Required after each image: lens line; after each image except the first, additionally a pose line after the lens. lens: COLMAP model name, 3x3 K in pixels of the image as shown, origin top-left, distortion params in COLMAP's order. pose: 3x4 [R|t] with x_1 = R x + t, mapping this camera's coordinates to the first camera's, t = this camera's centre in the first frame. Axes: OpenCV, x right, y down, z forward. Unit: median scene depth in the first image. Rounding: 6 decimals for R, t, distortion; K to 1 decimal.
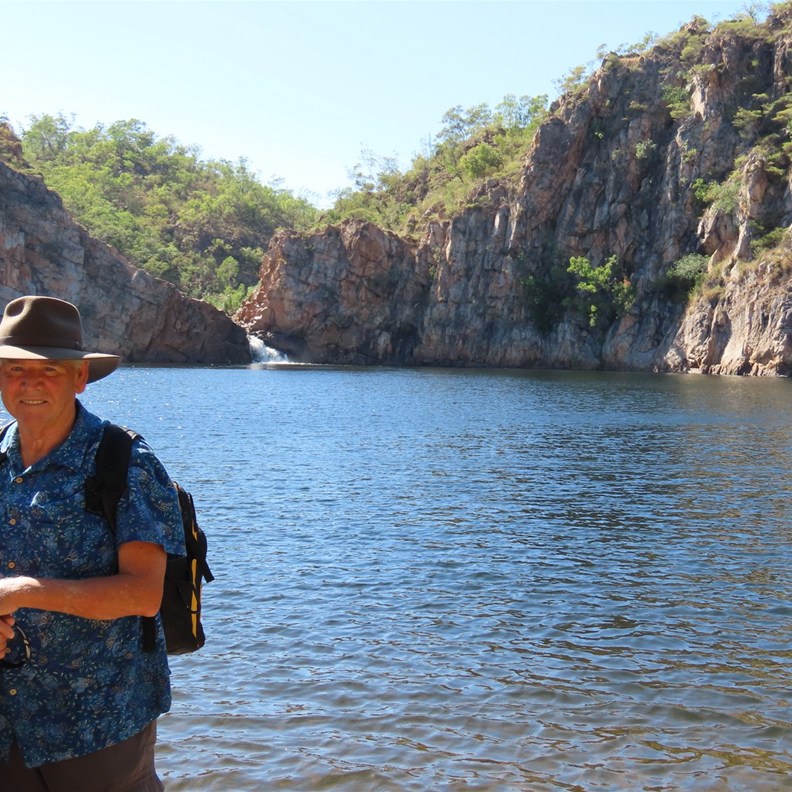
lens RADIAL K [[1416.6, 0, 396.0], [0, 1416.6, 396.0], [0, 0, 1]] dist [-0.023891, 0.004095]
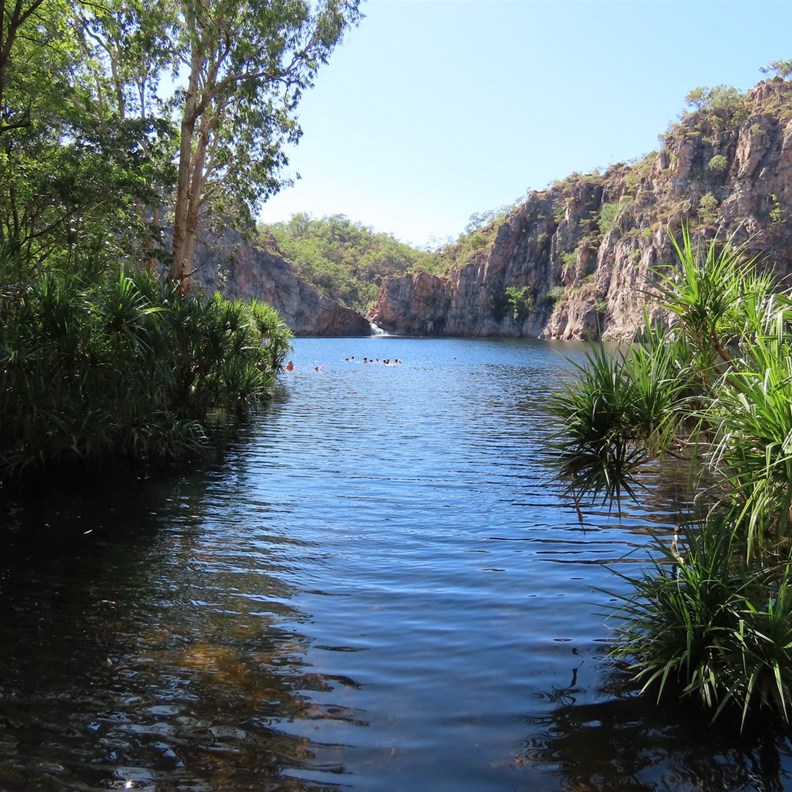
lens RADIAL K [[1416.6, 0, 396.0], [0, 1416.6, 396.0], [0, 0, 1]] dist [-0.023891, 0.004095]
pose [[0.967601, 0.004257, -0.252447, 0.506085], [0.001695, 0.999726, 0.023356, 0.020481], [0.252477, -0.023027, 0.967329, -1.179827]]
